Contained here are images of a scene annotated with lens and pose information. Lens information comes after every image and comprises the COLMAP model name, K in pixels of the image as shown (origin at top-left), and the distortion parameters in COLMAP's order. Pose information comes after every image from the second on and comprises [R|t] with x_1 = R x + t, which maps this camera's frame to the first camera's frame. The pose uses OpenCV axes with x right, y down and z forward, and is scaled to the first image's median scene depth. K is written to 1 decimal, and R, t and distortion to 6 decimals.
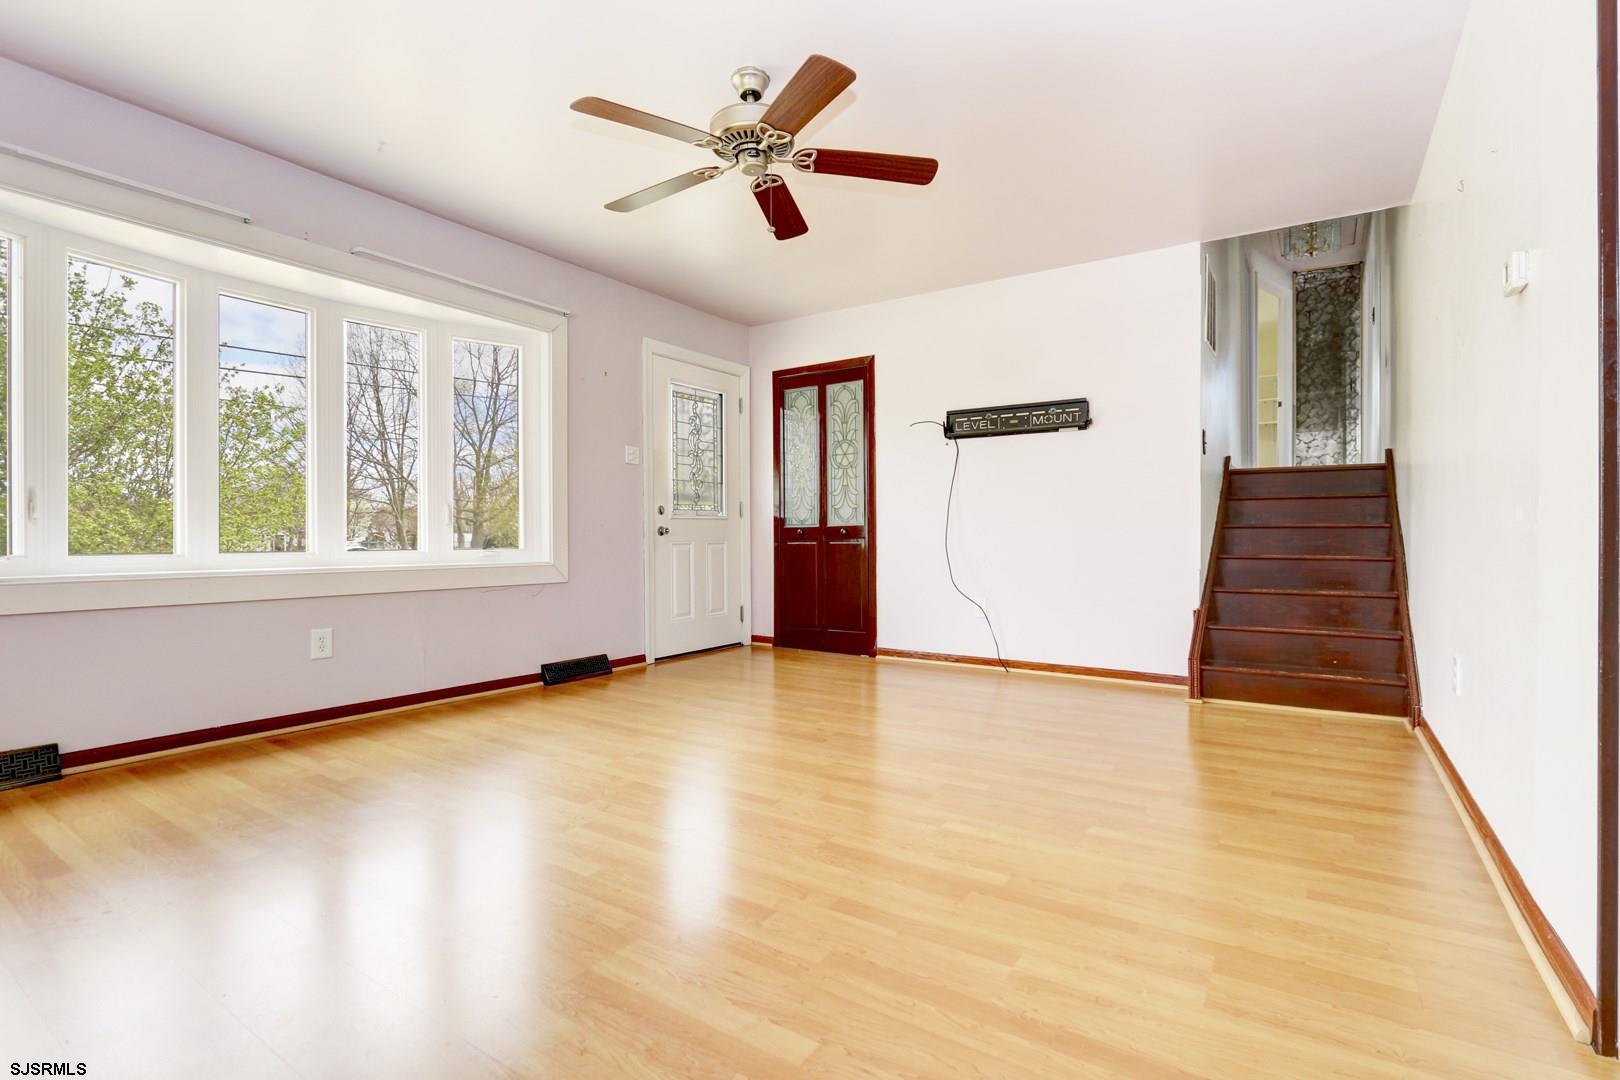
lens RADIAL K [[765.1, 0, 801.5], [0, 765.1, 533.9], [0, 0, 1]] dist [-0.020850, 0.003727]
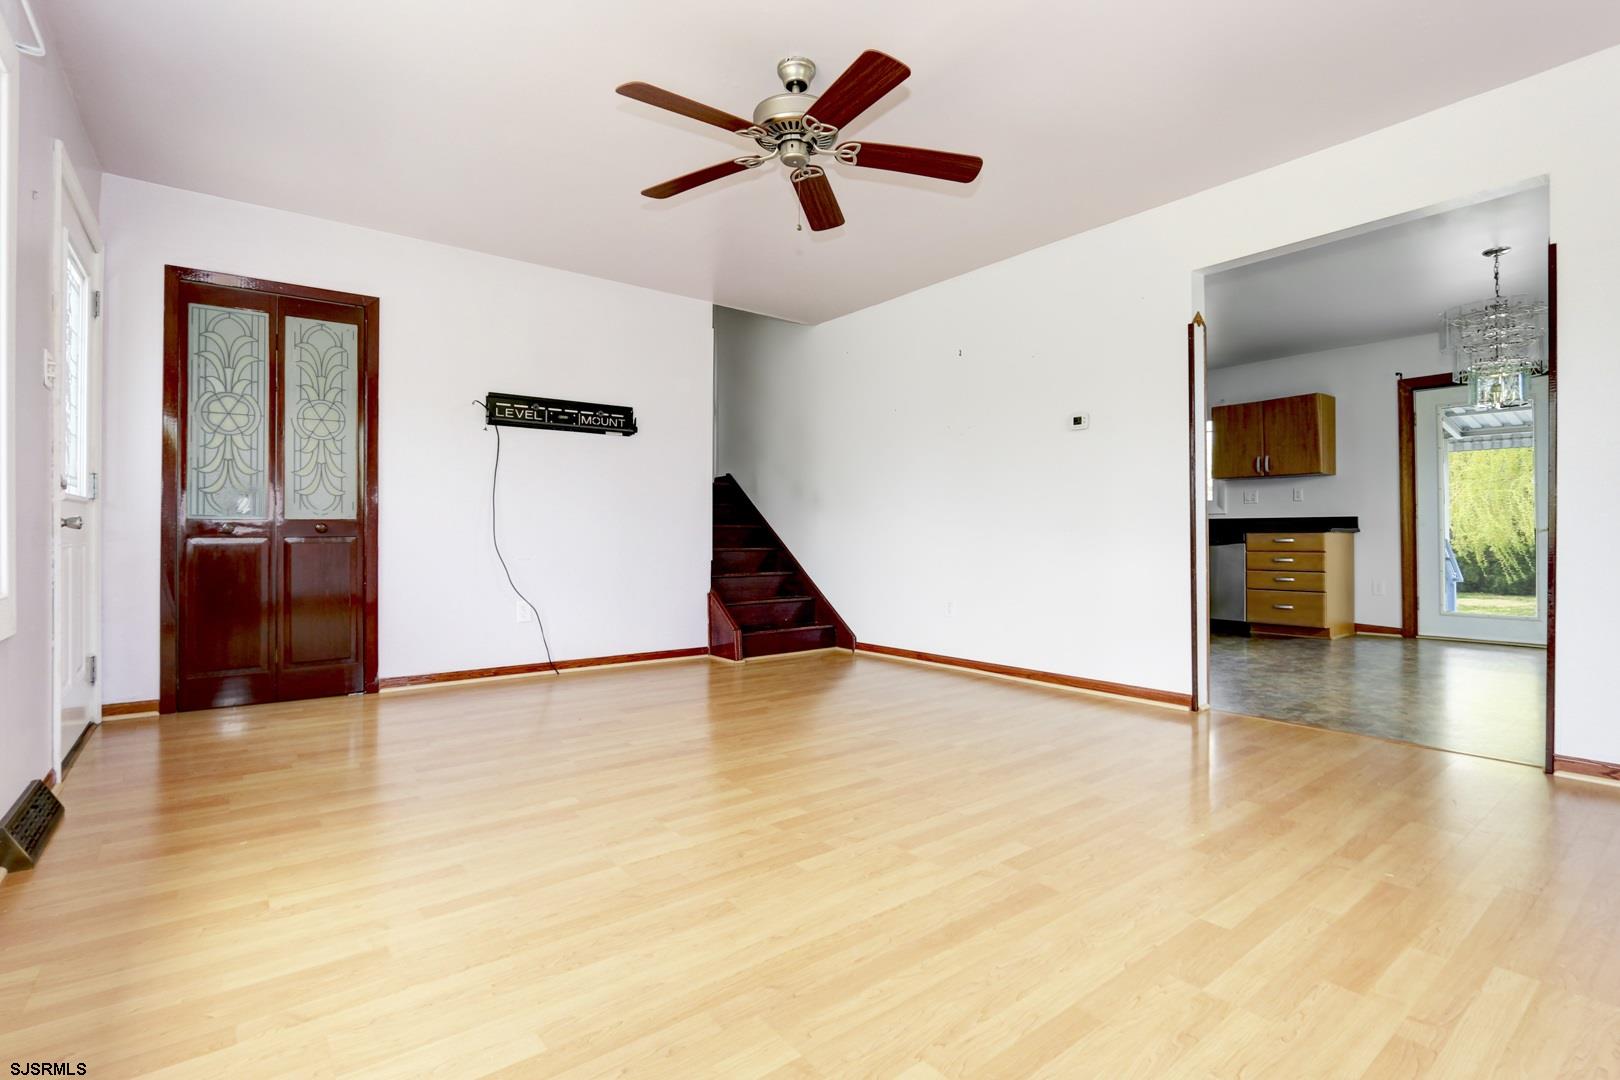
lens RADIAL K [[765.1, 0, 841.5], [0, 765.1, 520.0], [0, 0, 1]] dist [-0.020850, 0.003727]
pose [[0.295254, 0.016965, 0.955268, -0.499260], [-0.002595, 0.999853, -0.016954, 0.000714], [-0.955415, 0.002527, 0.295254, 0.333823]]
